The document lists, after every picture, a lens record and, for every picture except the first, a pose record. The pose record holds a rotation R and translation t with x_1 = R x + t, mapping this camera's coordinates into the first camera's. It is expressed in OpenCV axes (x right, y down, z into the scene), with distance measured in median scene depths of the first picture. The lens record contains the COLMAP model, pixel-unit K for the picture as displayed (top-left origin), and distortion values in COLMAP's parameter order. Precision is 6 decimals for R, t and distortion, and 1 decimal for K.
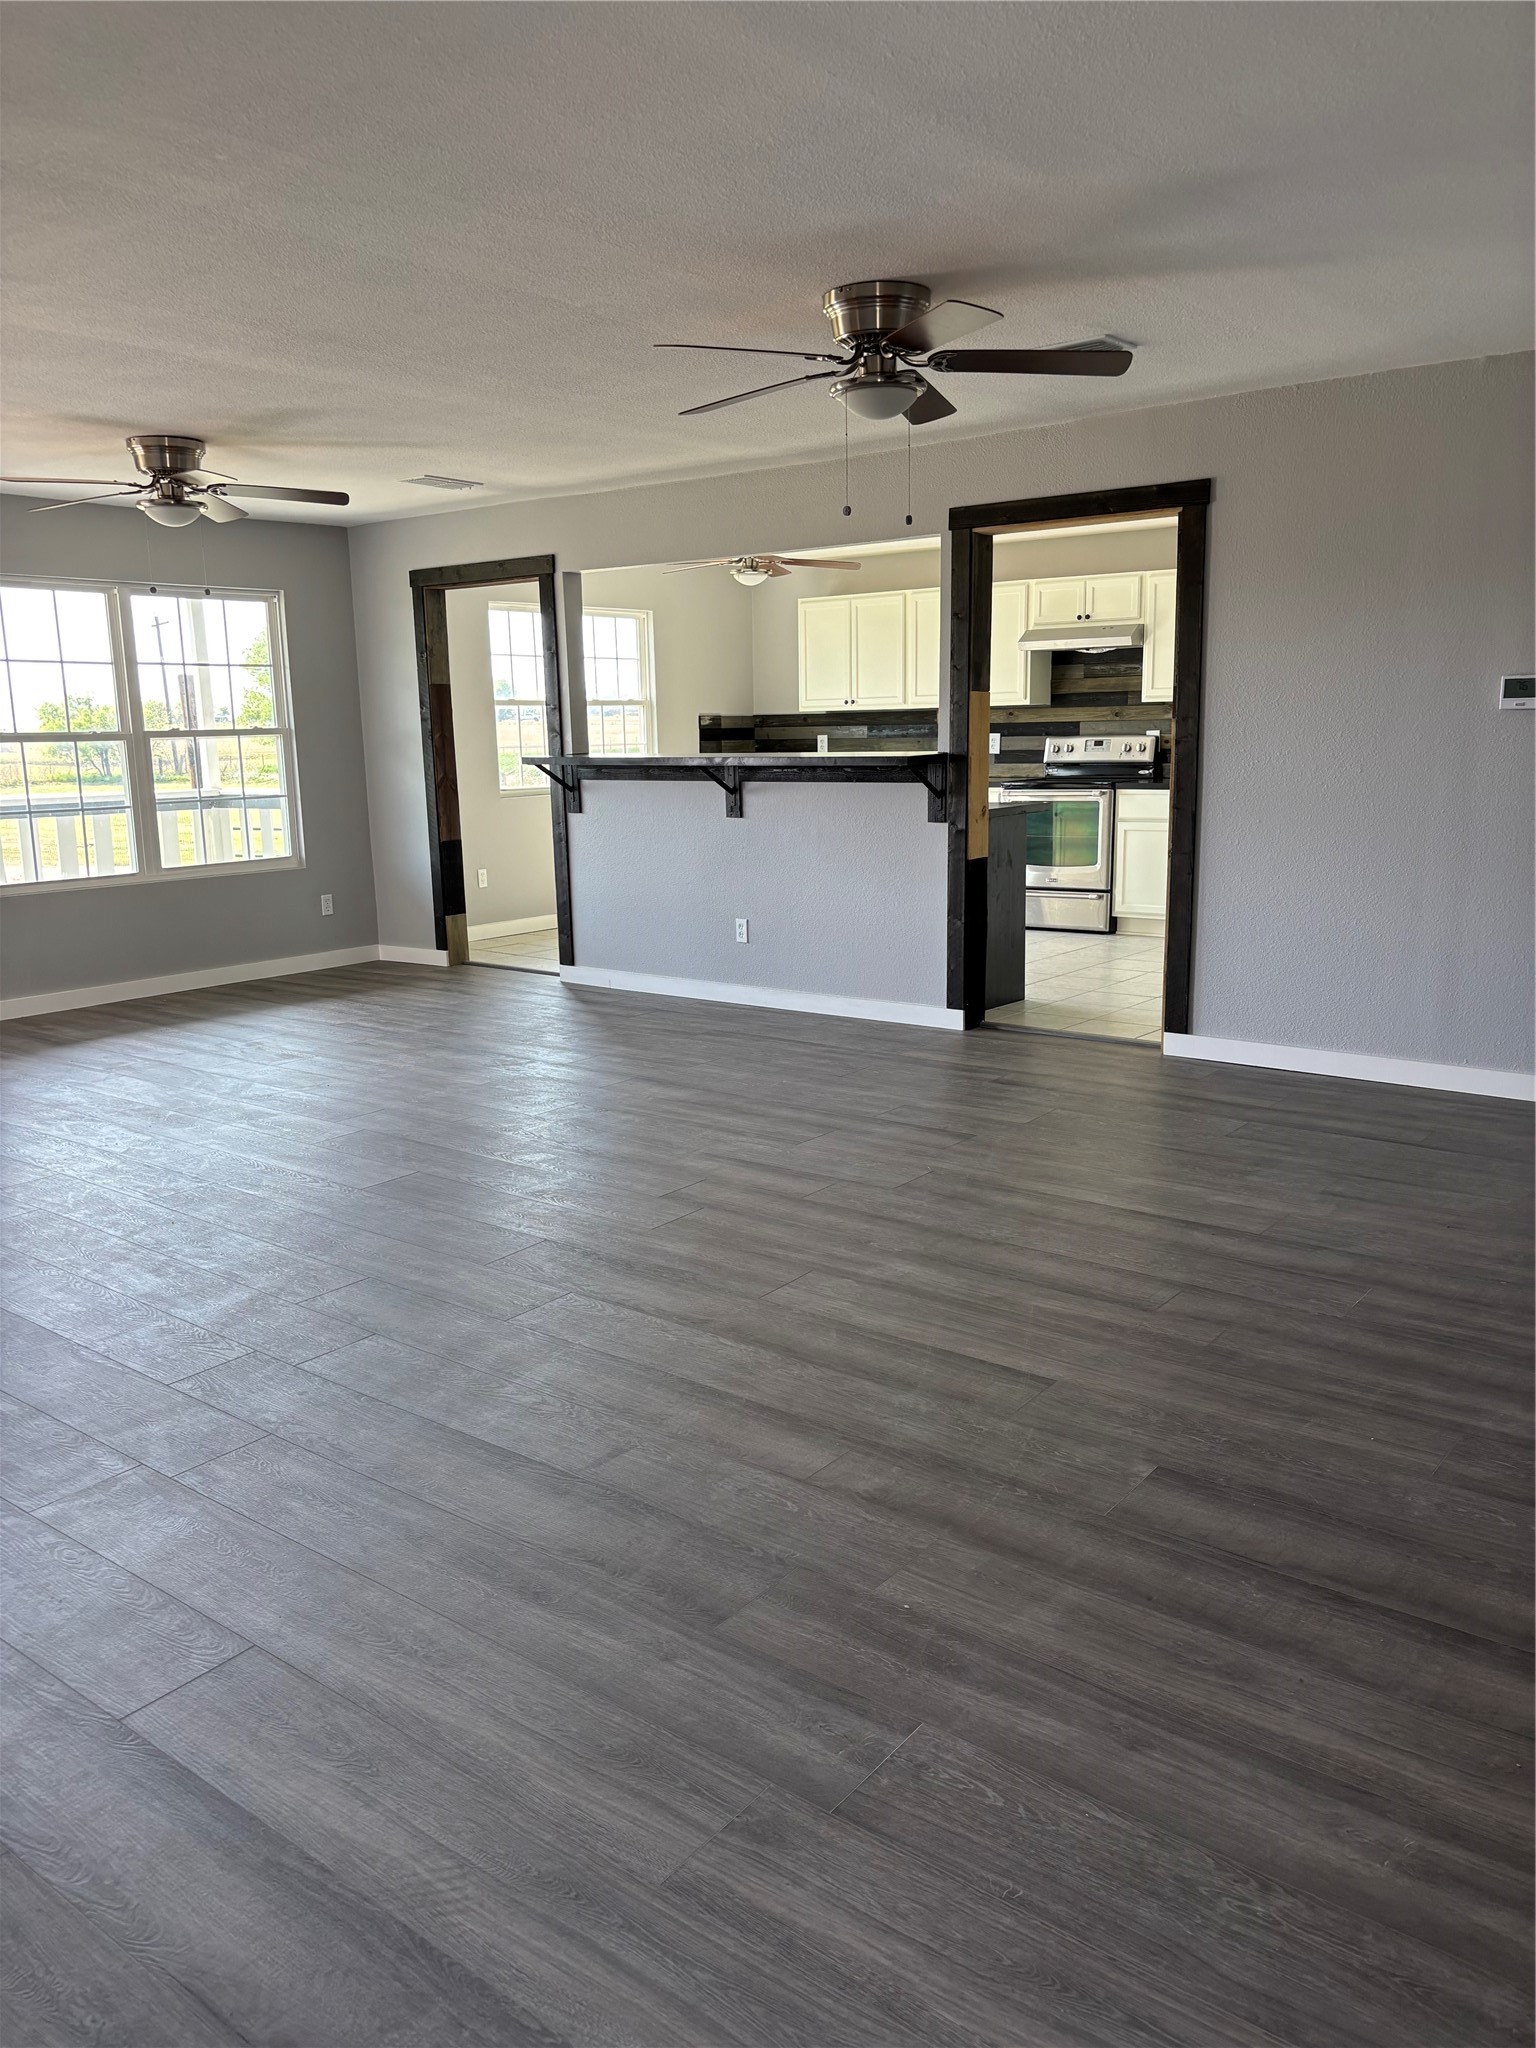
lens RADIAL K [[1579.0, 0, 768.0], [0, 1579.0, 1024.0], [0, 0, 1]] dist [0.117270, 0.000353]
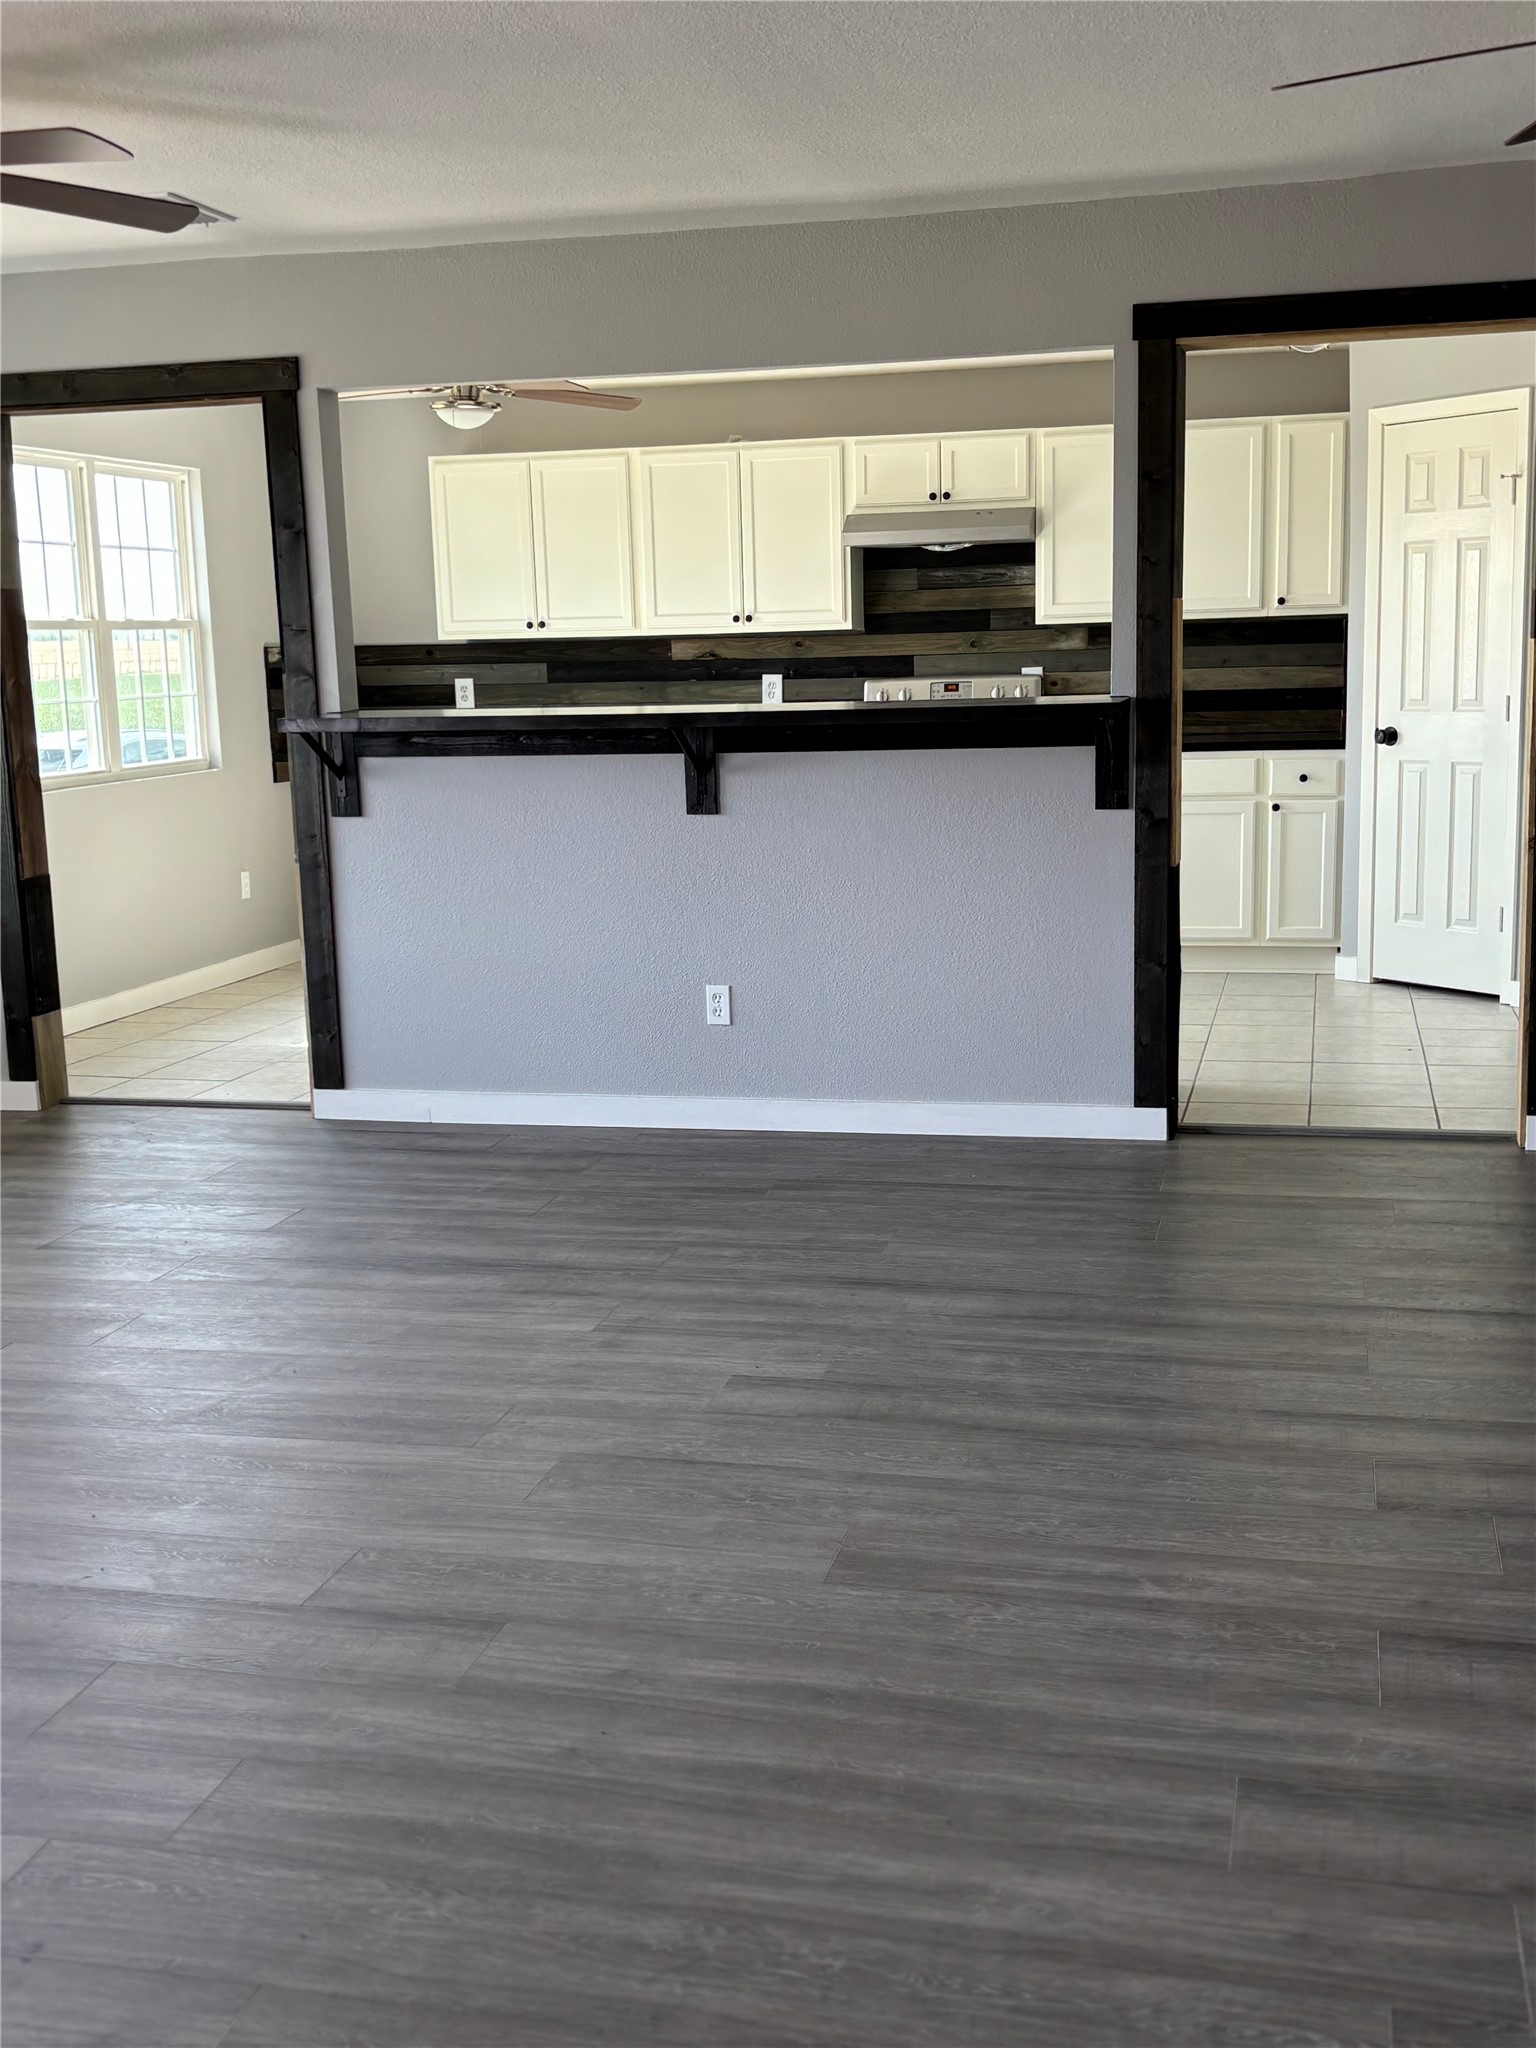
lens RADIAL K [[2271.0, 0, 768.0], [0, 2271.0, 1024.0], [0, 0, 1]] dist [0.285176, -0.815298]
pose [[0.912899, -0.073687, 0.401479, -0.280275], [0.087254, 0.996064, -0.015586, -0.030607], [-0.398750, 0.049259, 0.915736, 0.178129]]
